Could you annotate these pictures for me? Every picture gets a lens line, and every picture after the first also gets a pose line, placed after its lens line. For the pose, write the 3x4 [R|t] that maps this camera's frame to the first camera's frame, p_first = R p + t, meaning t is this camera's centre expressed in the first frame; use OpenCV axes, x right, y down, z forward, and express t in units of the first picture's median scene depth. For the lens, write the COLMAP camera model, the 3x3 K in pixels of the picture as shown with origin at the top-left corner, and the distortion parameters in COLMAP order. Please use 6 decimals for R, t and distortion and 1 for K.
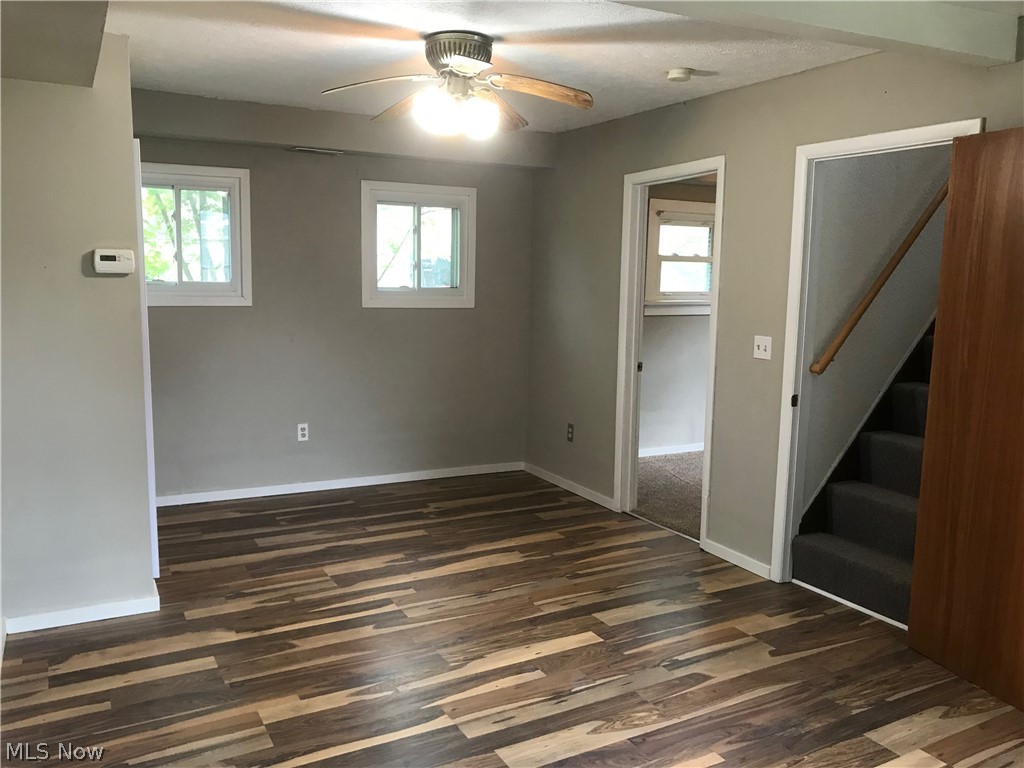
lens RADIAL K [[841.2, 0, 513.8], [0, 841.2, 378.7], [0, 0, 1]] dist [0.081476, -0.099141]
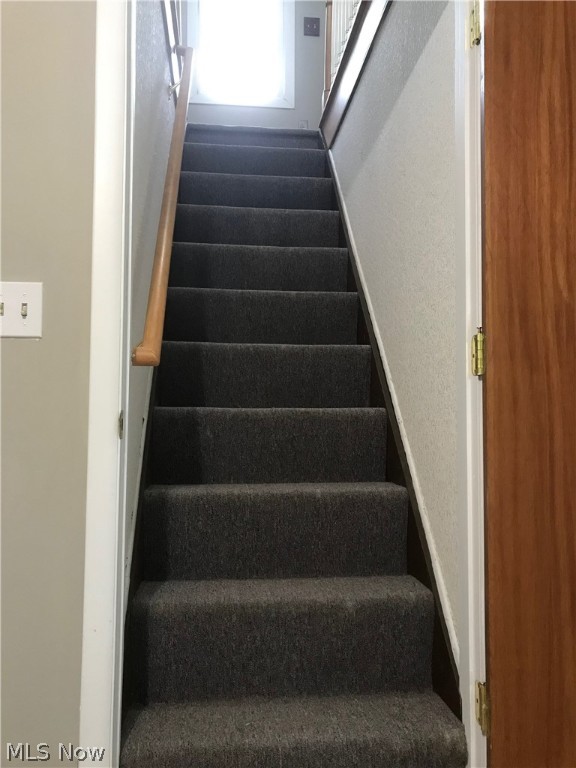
lens RADIAL K [[630.9, 0, 287.8], [0, 630.9, 385.8], [0, 0, 1]] dist [0.081476, -0.099141]
pose [[0.382640, 0.037423, 0.923139, 0.076600], [0.121285, 0.988498, -0.090345, 0.059807], [-0.915902, 0.146533, 0.373700, 1.014953]]
